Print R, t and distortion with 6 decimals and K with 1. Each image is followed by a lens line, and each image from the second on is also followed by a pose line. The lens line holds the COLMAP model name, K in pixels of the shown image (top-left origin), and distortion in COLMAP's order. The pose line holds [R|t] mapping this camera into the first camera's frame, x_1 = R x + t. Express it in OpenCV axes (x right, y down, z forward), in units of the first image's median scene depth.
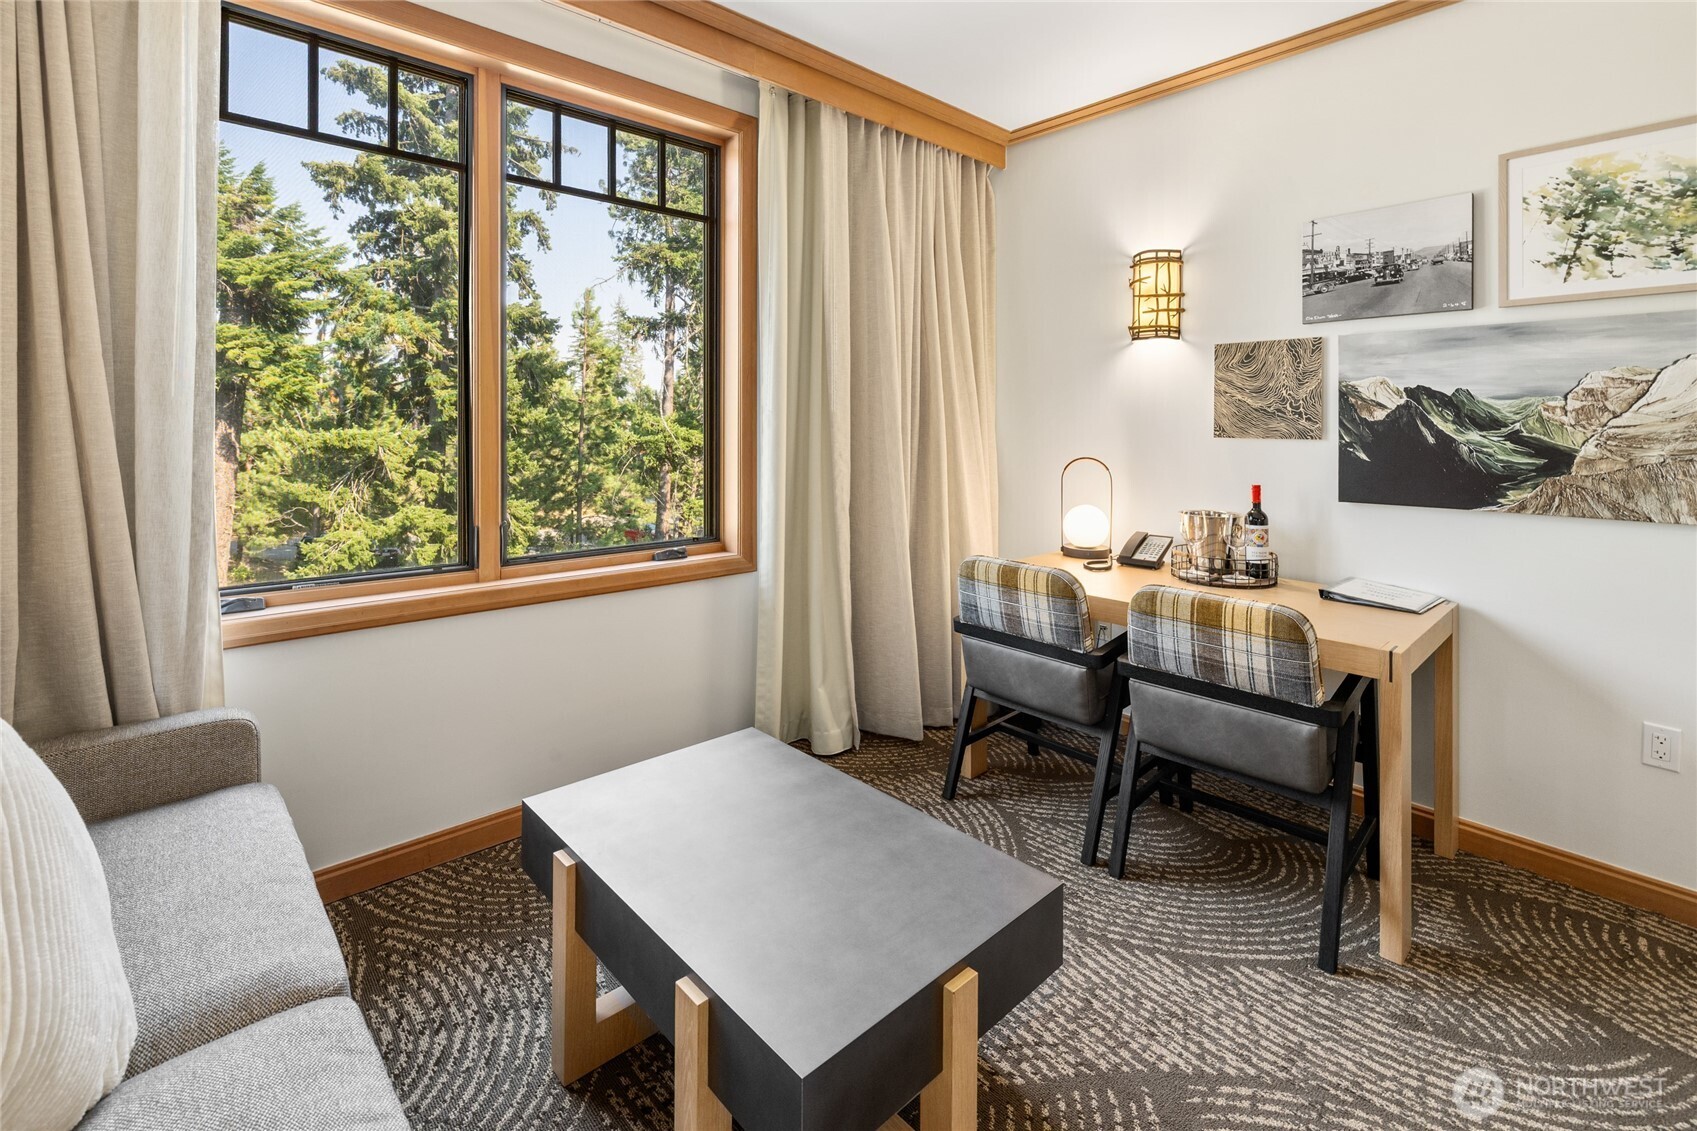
lens RADIAL K [[767.3, 0, 822.2], [0, 767.3, 422.4], [0, 0, 1]] dist [0.005372, -0.002110]
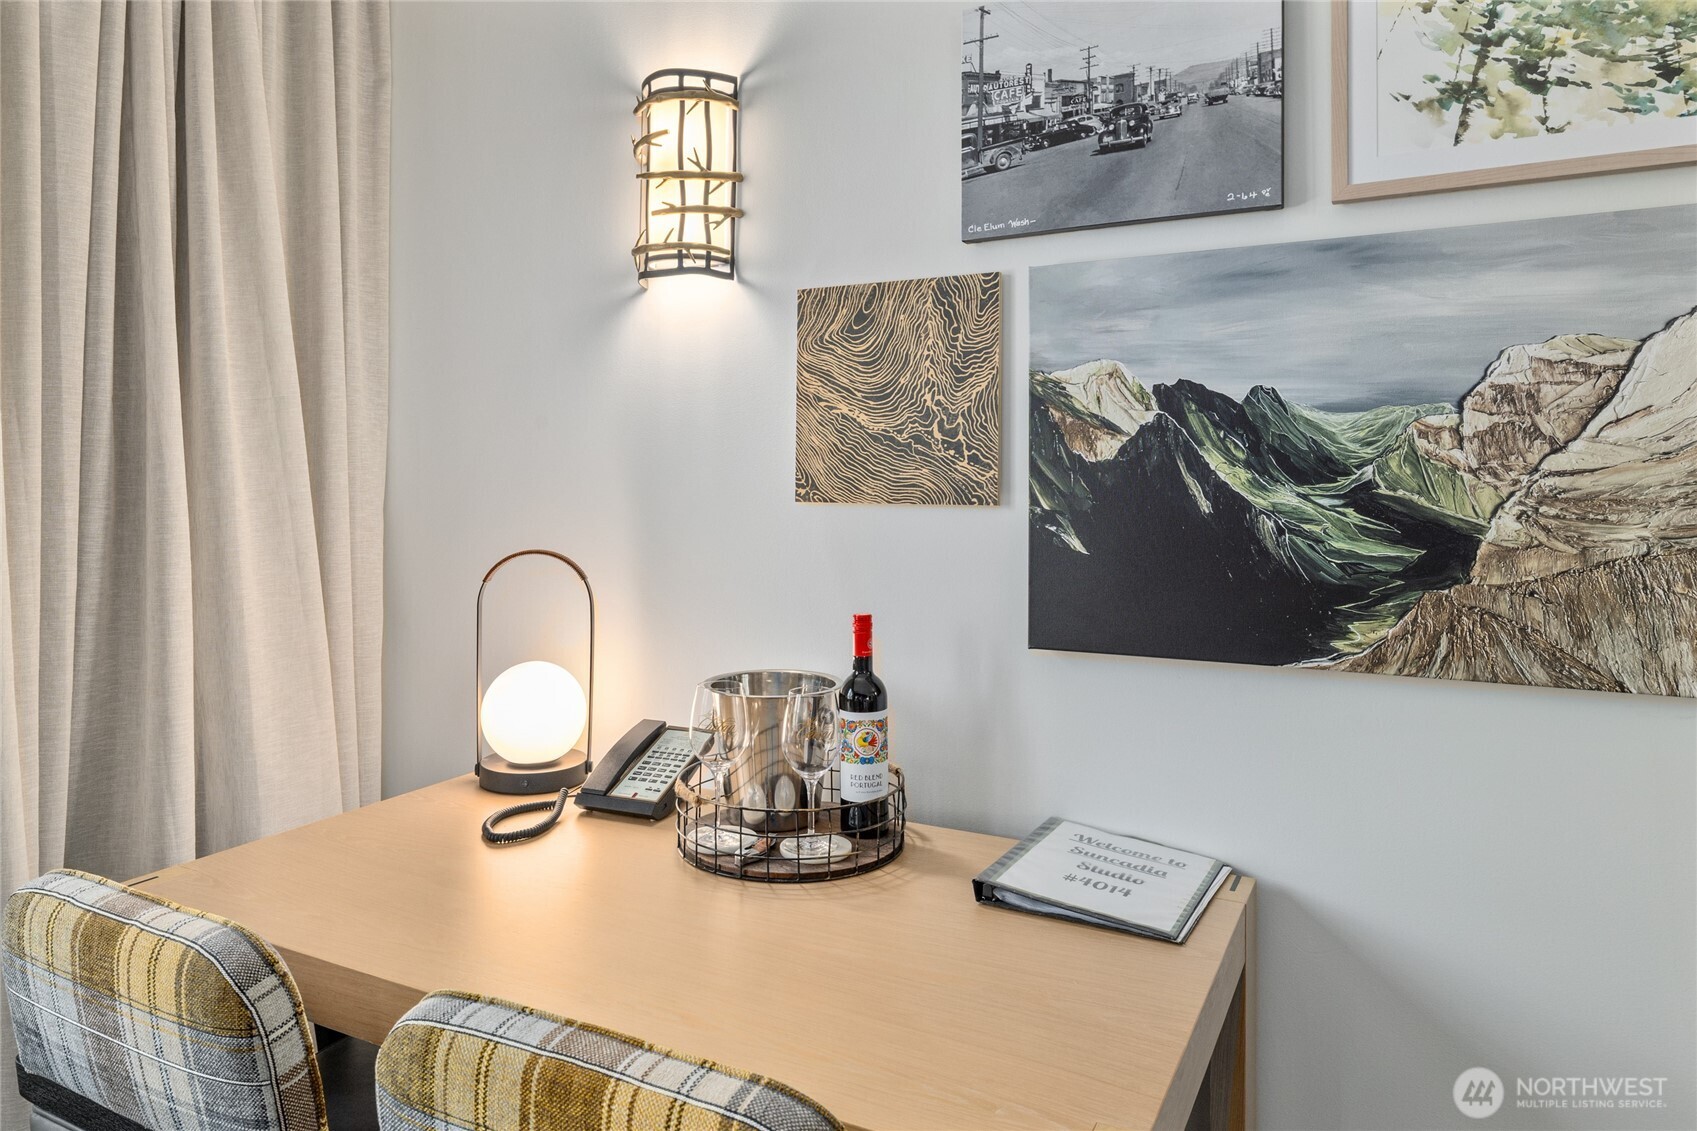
lens RADIAL K [[1123.3, 0, 816.5], [0, 1123.3, 479.1], [0, 0, 1]] dist [-0.002524, 0.000471]
pose [[0.945126, -0.002936, 0.326694, 0.371529], [0.001886, 0.999992, 0.003532, 0.005107], [-0.326702, -0.002722, 0.945124, 0.465170]]
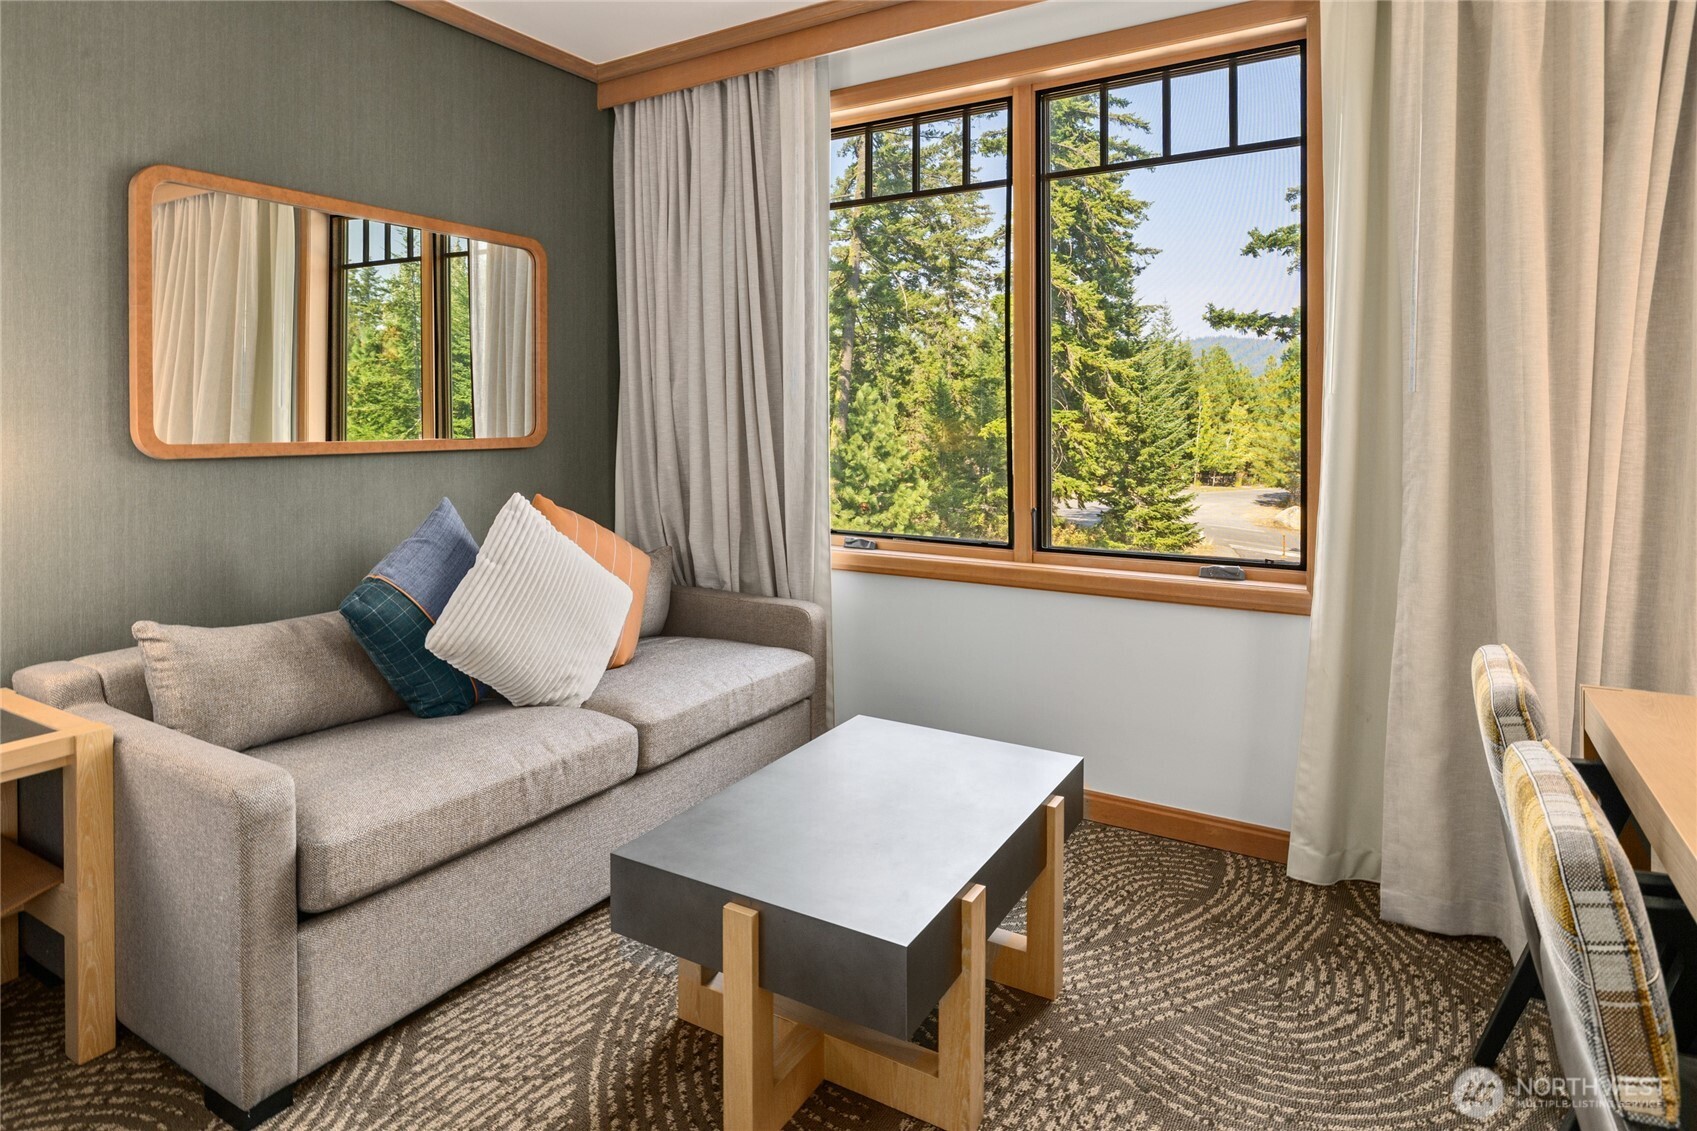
lens RADIAL K [[948.8, 0, 843.4], [0, 948.8, 428.2], [0, 0, 1]] dist [-0.002810, 0.000852]
pose [[0.287627, 0.002327, -0.957740, 0.764134], [0.005025, 0.999980, 0.003938, 0.012677], [0.957729, -0.005945, 0.287610, 0.377443]]
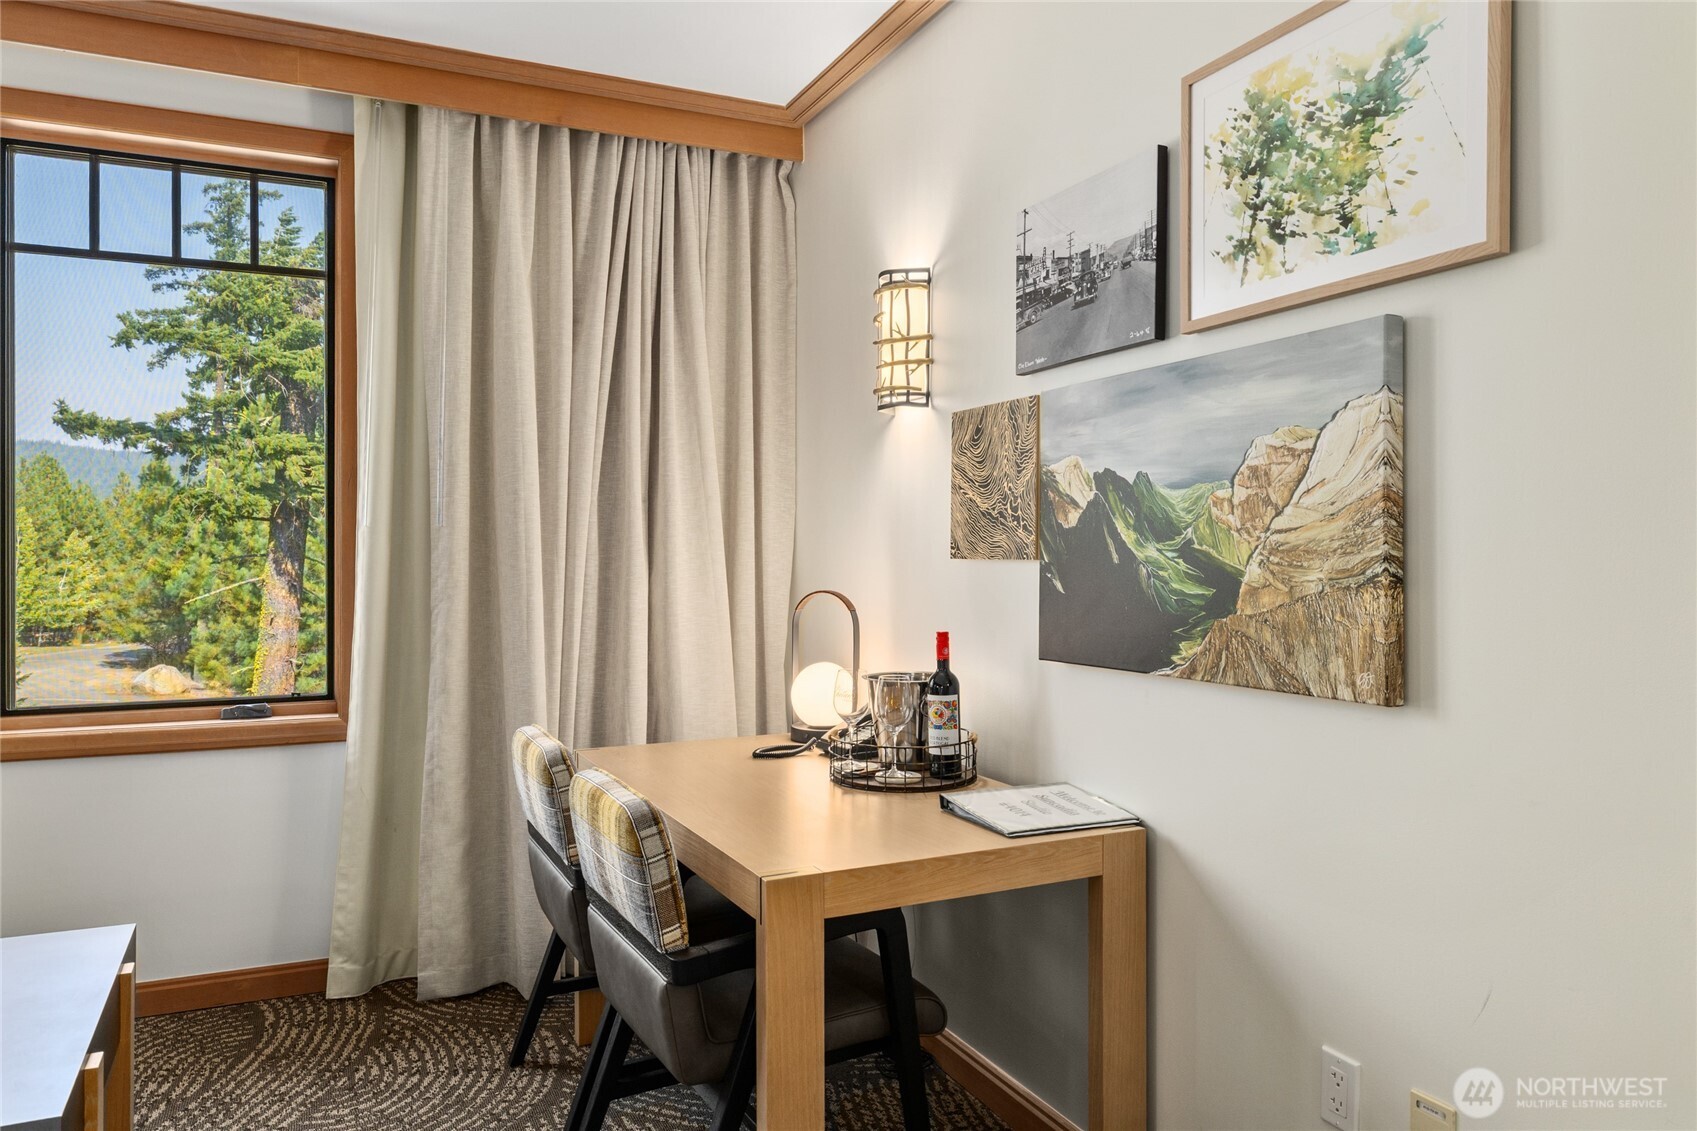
lens RADIAL K [[1168.2, 0, 841.1], [0, 1168.2, 562.0], [0, 0, 1]] dist [-0.007836, 0.006351]
pose [[0.956990, -0.004176, -0.290091, 0.840693], [0.006199, 0.999962, 0.006054, 0.018631], [0.290055, -0.007592, 0.956980, 0.054583]]
